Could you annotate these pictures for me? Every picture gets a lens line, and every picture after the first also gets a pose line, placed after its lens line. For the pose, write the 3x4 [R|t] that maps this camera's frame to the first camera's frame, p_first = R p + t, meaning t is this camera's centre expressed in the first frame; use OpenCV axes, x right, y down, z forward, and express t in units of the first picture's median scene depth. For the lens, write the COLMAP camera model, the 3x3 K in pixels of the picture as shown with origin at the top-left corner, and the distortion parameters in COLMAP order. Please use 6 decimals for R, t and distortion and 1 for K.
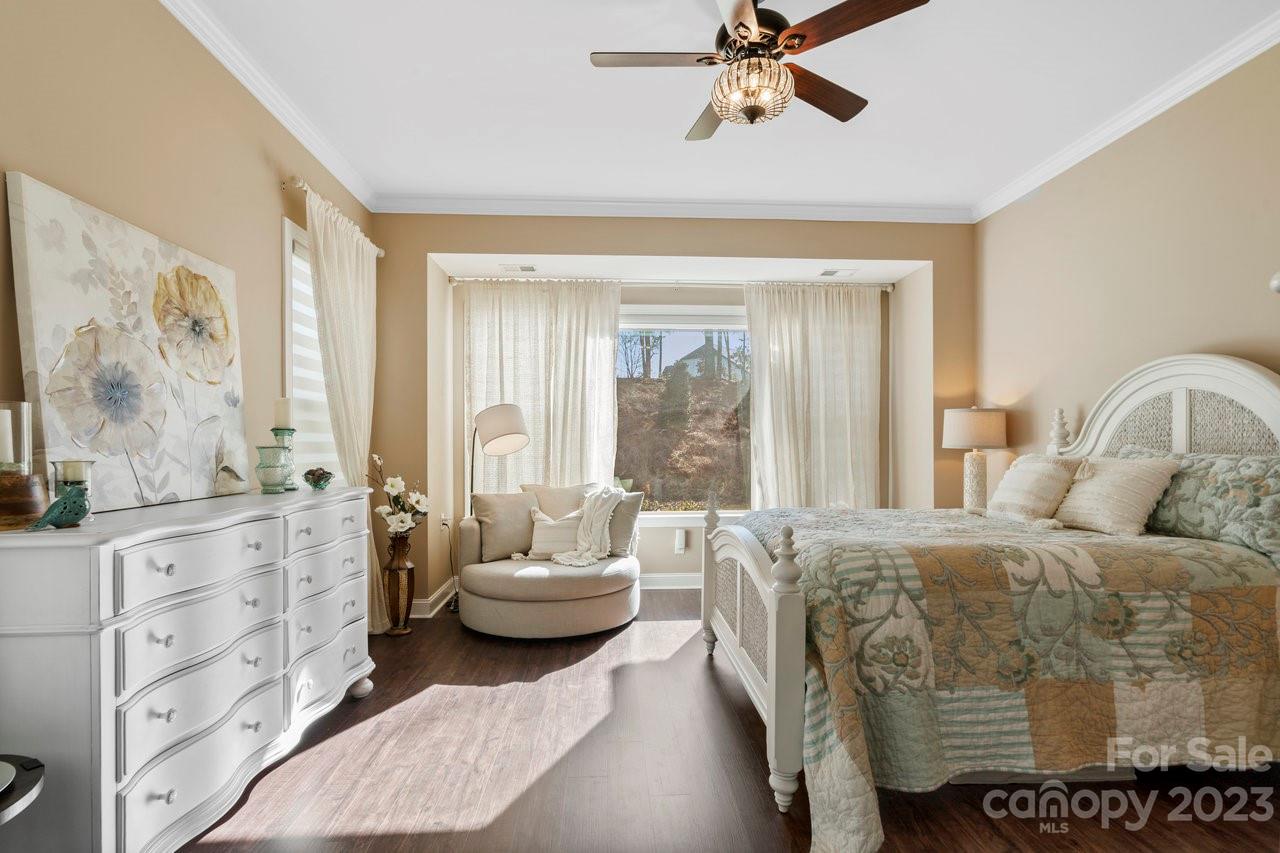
lens RADIAL K [[589.9, 0, 641.2], [0, 589.9, 460.7], [0, 0, 1]] dist [0.000704, 0.000159]
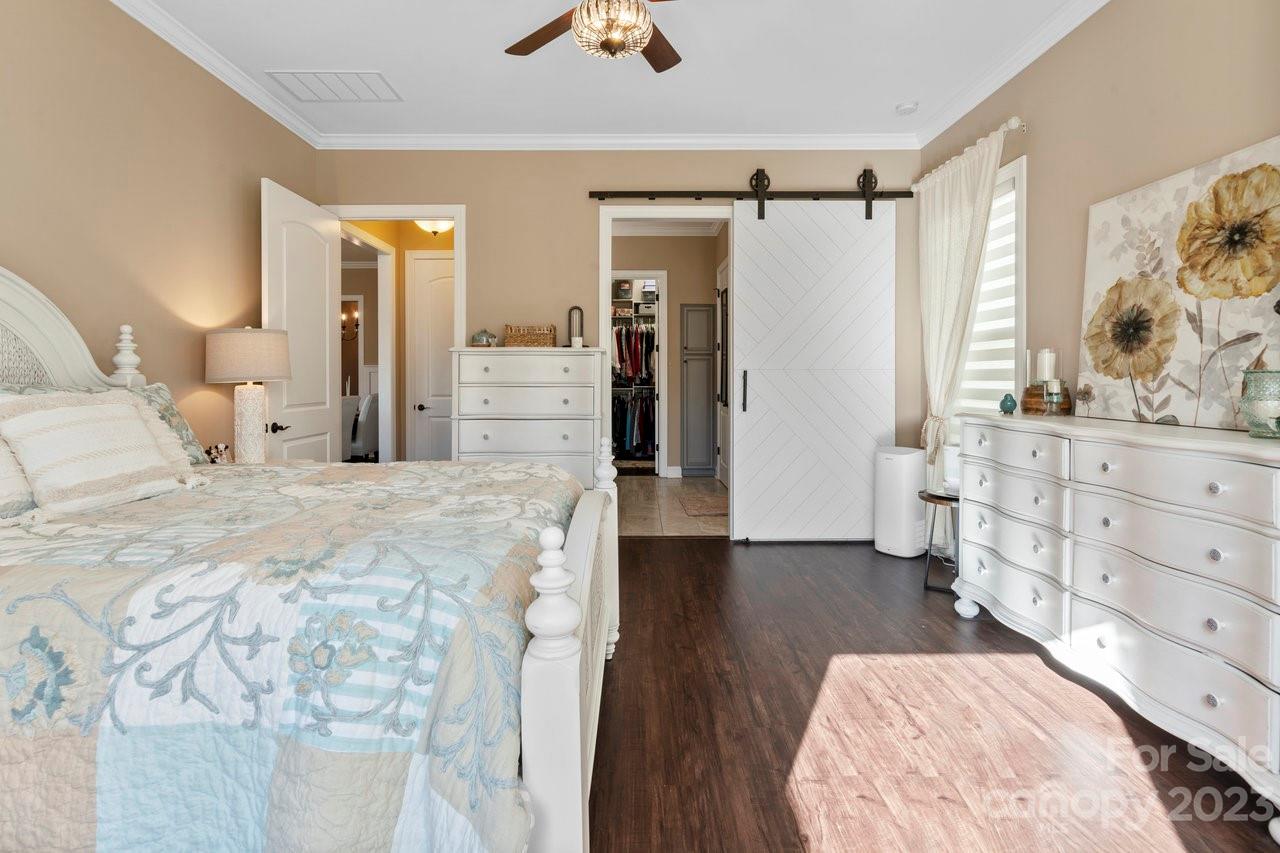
lens RADIAL K [[618.5, 0, 631.6], [0, 618.5, 384.3], [0, 0, 1]] dist [-0.001393, -0.000124]
pose [[-0.998381, 0.002316, 0.056836, 0.107826], [0.004548, 0.999222, 0.039165, -0.051493], [-0.056701, 0.039360, -0.997615, 2.284487]]
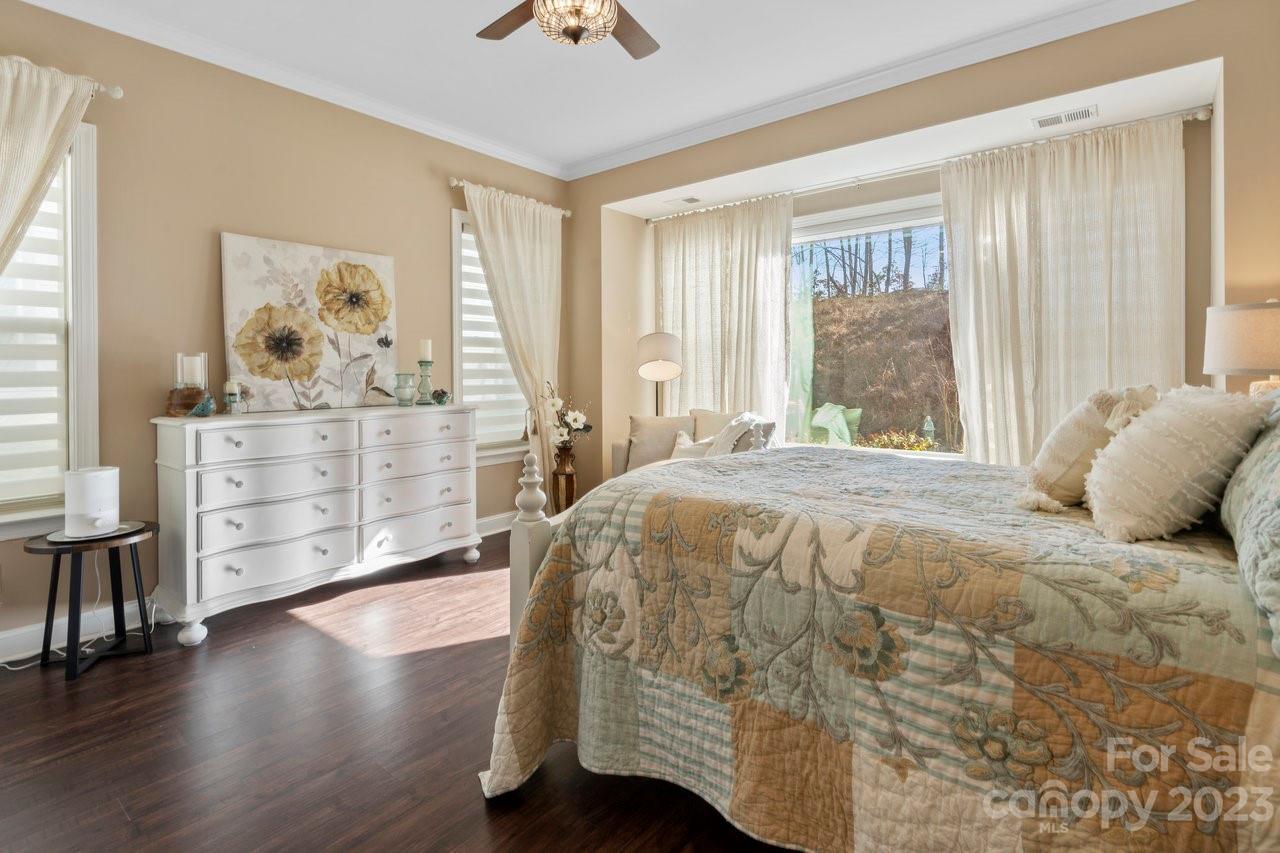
lens RADIAL K [[602.7, 0, 637.7], [0, 602.7, 388.4], [0, 0, 1]] dist [-0.001196, 0.000257]
pose [[0.746117, 0.014486, -0.665657, 1.025455], [-0.011565, 0.999894, 0.008798, -0.010455], [0.665714, 0.001134, 0.746206, 0.351922]]
